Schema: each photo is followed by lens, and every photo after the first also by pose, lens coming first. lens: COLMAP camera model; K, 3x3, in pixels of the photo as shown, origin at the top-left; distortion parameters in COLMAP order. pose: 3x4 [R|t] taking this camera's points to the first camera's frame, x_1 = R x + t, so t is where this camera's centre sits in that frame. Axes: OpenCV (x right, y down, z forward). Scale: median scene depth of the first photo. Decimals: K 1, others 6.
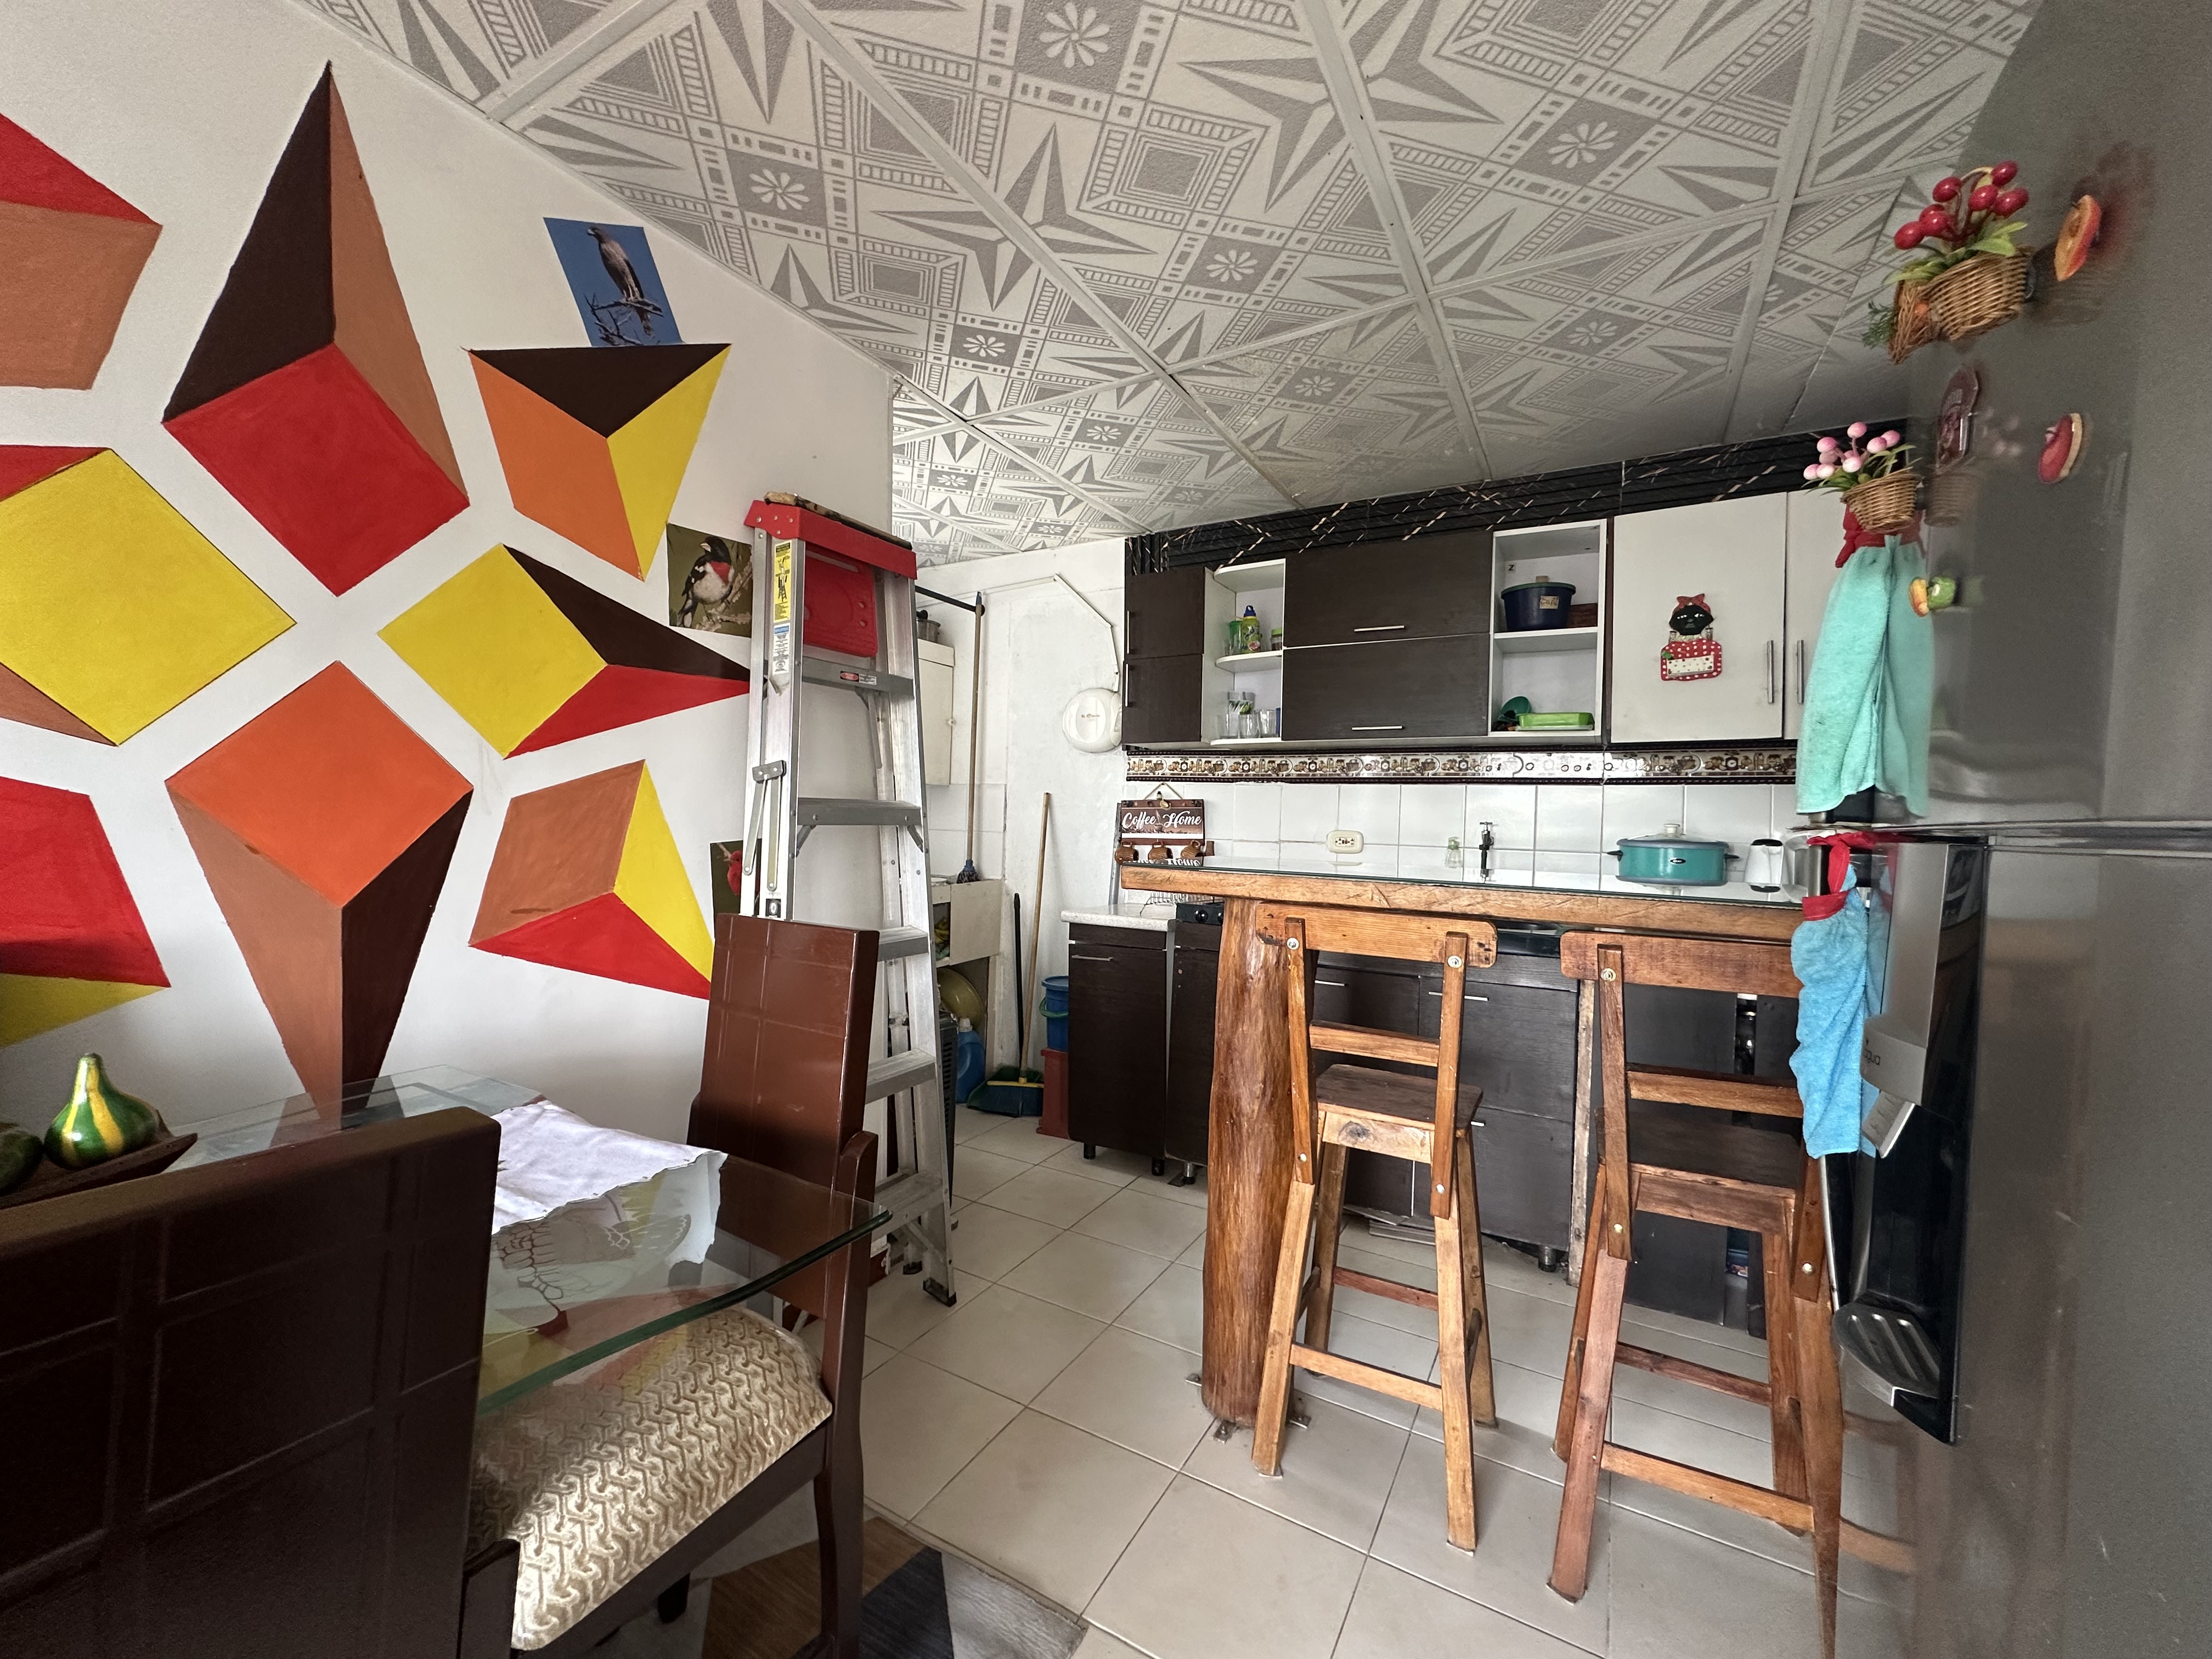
lens RADIAL K [[880.1, 0, 1106.4], [0, 880.1, 826.9], [0, 0, 1]] dist [-0.002836, 0.000302]
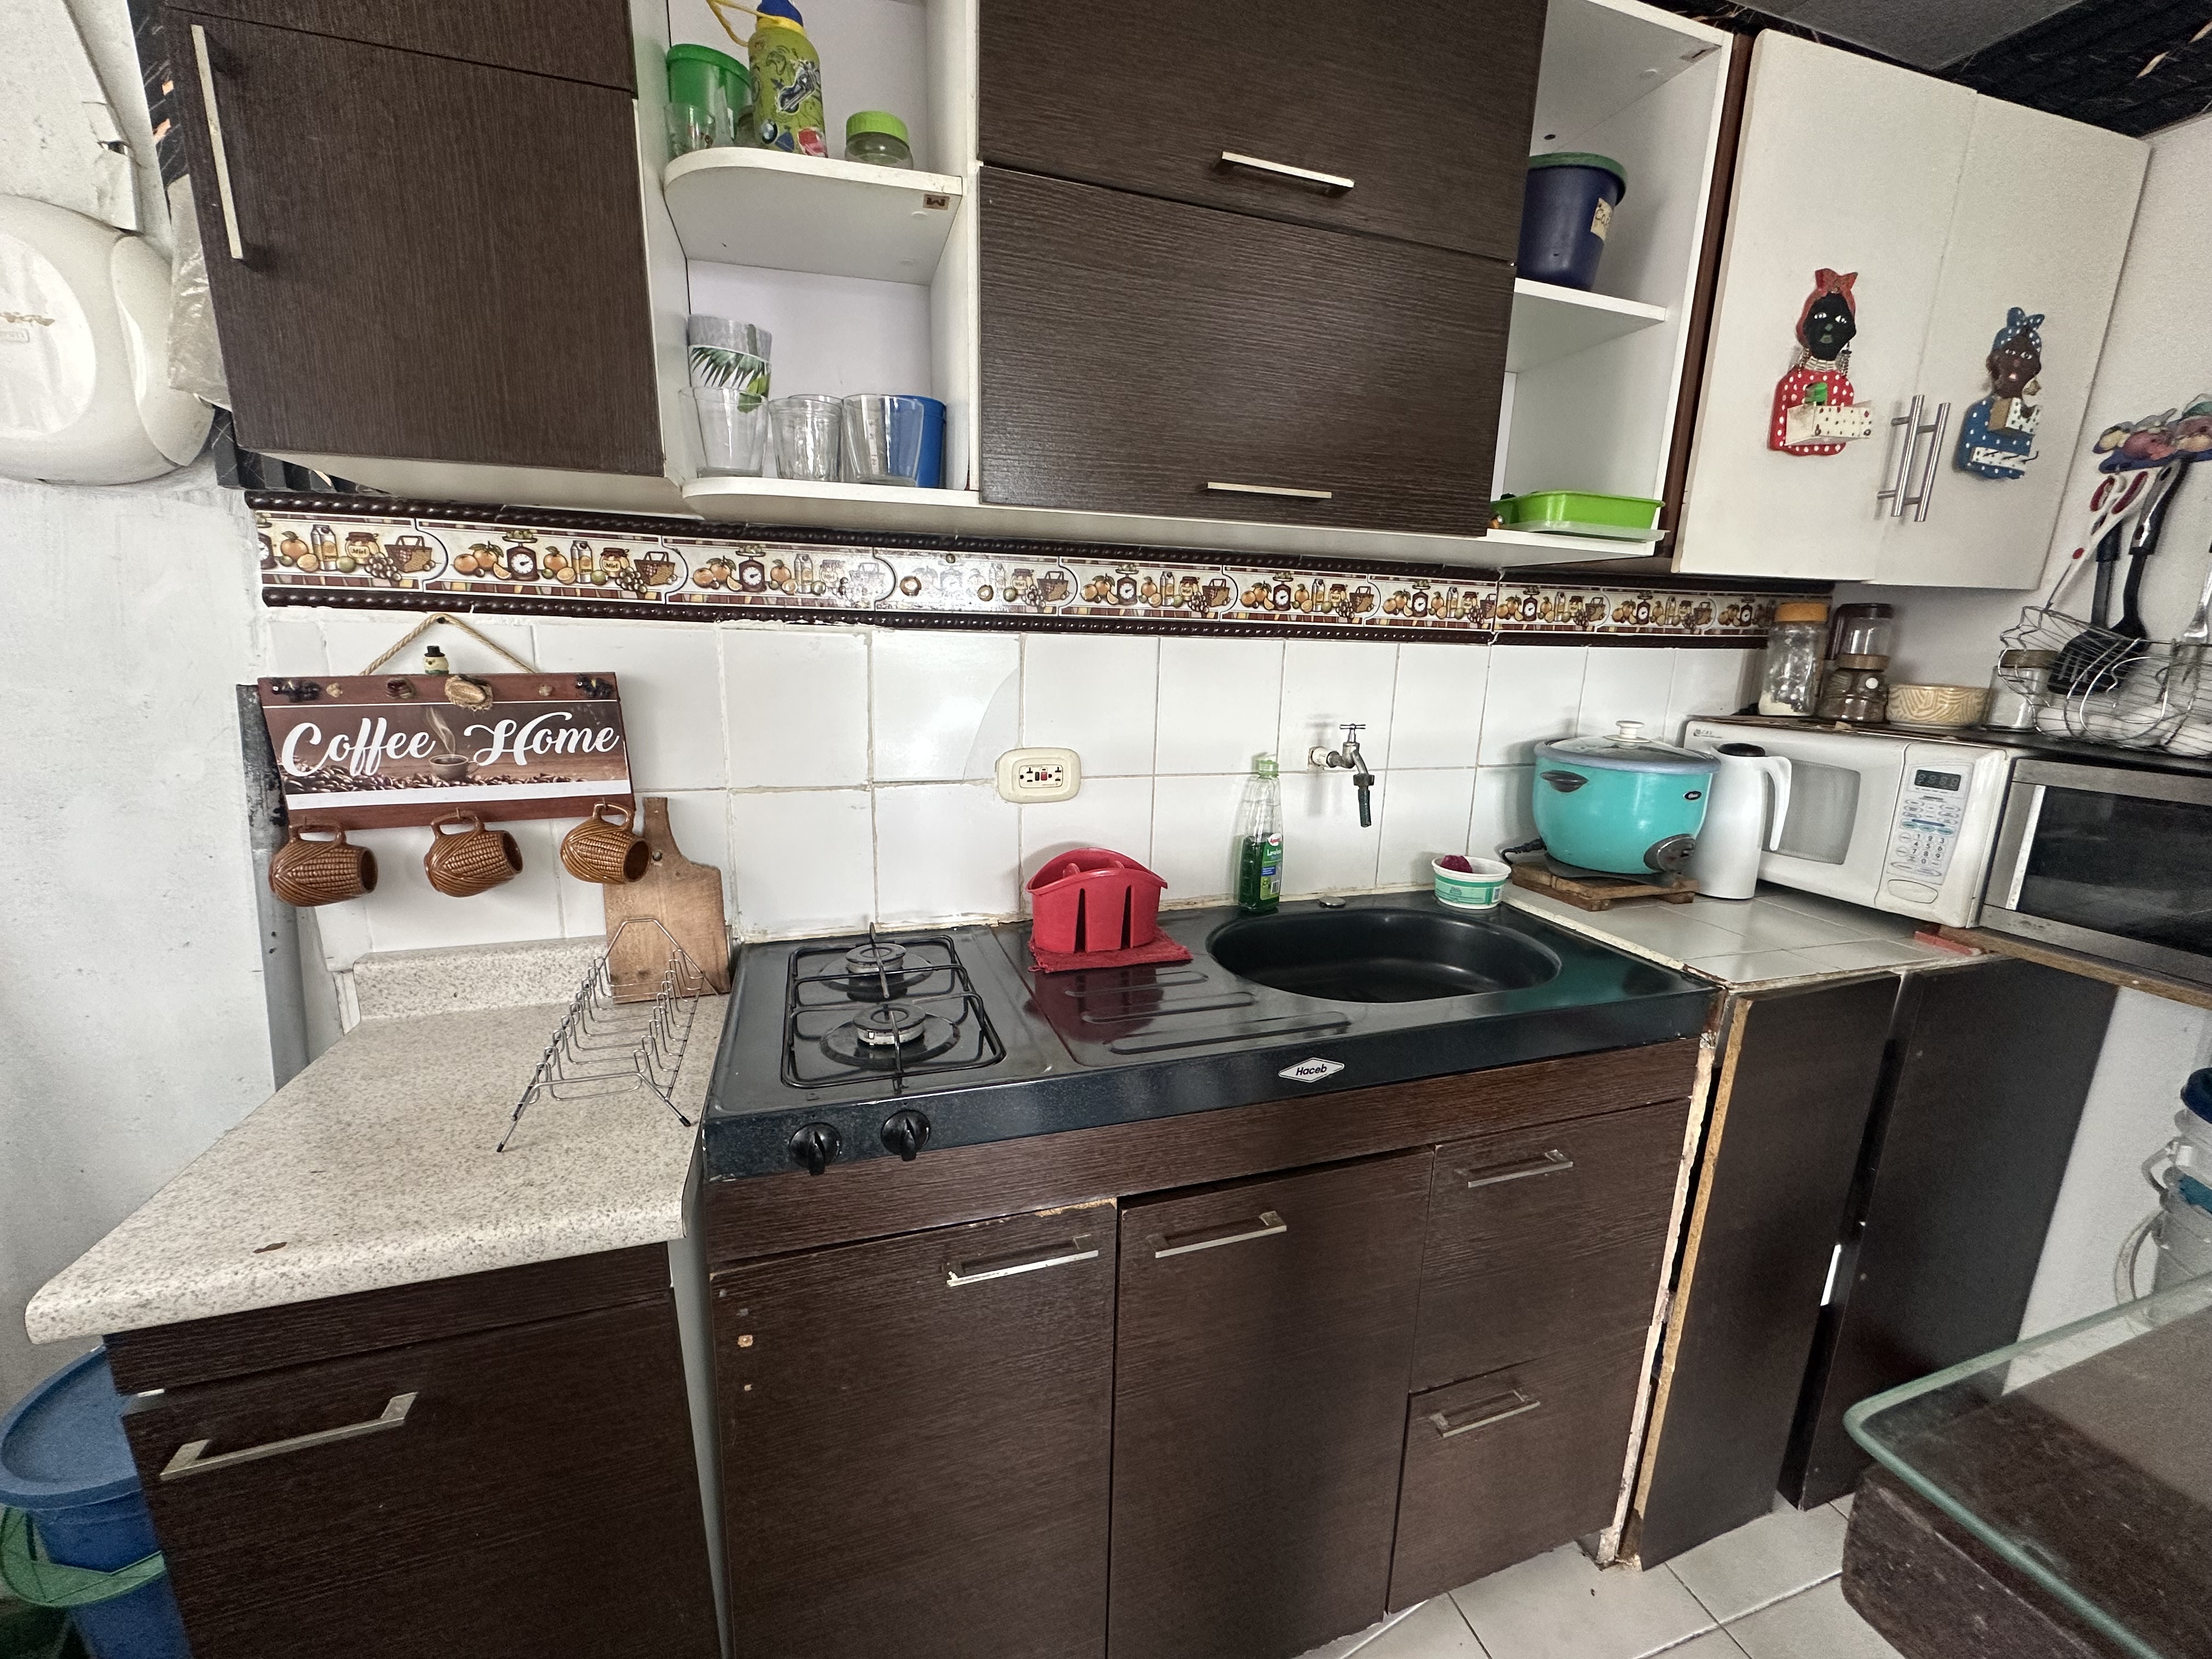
lens RADIAL K [[880.1, 0, 1106.4], [0, 880.1, 826.9], [0, 0, 1]] dist [-0.002836, 0.000302]
pose [[0.668649, -0.165978, 0.724817, -0.017274], [-0.000487, 0.974671, 0.223642, -0.066316], [-0.743578, -0.149891, 0.651632, 0.889004]]
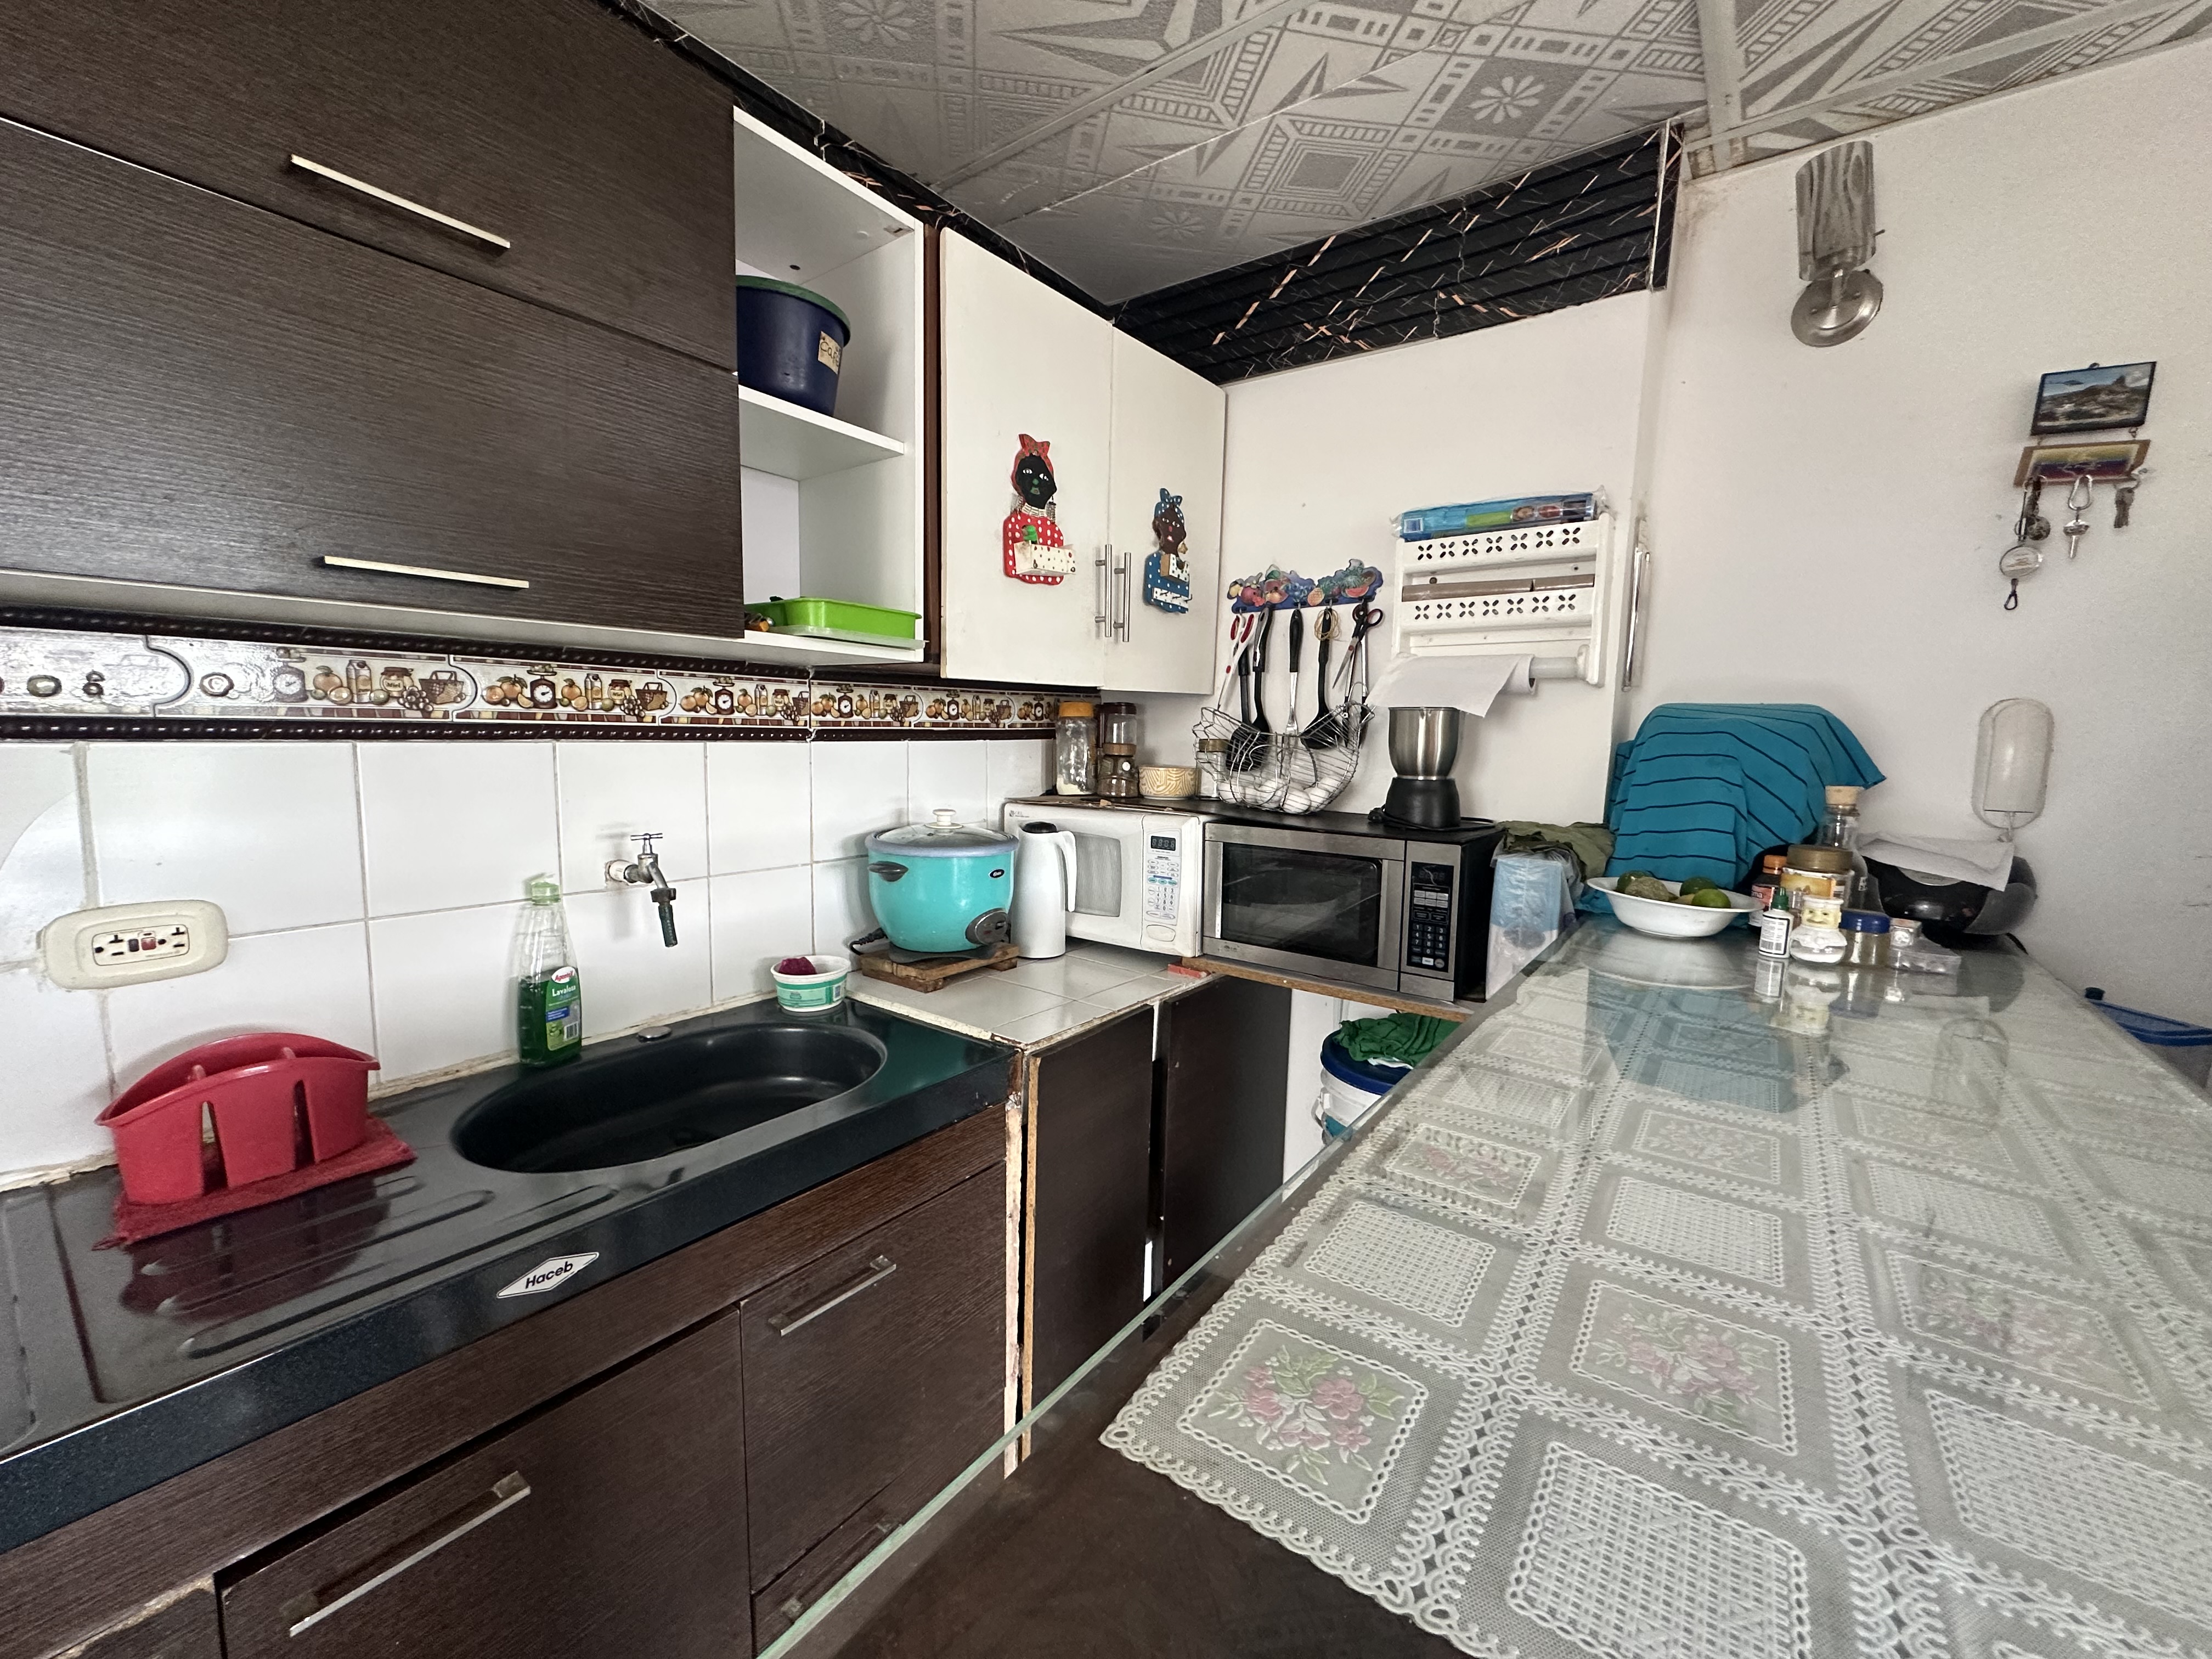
lens RADIAL K [[880.1, 0, 1106.4], [0, 880.1, 826.9], [0, 0, 1]] dist [-0.002836, 0.000302]
pose [[0.128480, -0.131768, 0.982919, 0.043555], [-0.005558, 0.991022, 0.133581, -0.077080], [-0.991697, -0.022626, 0.126594, 0.824806]]
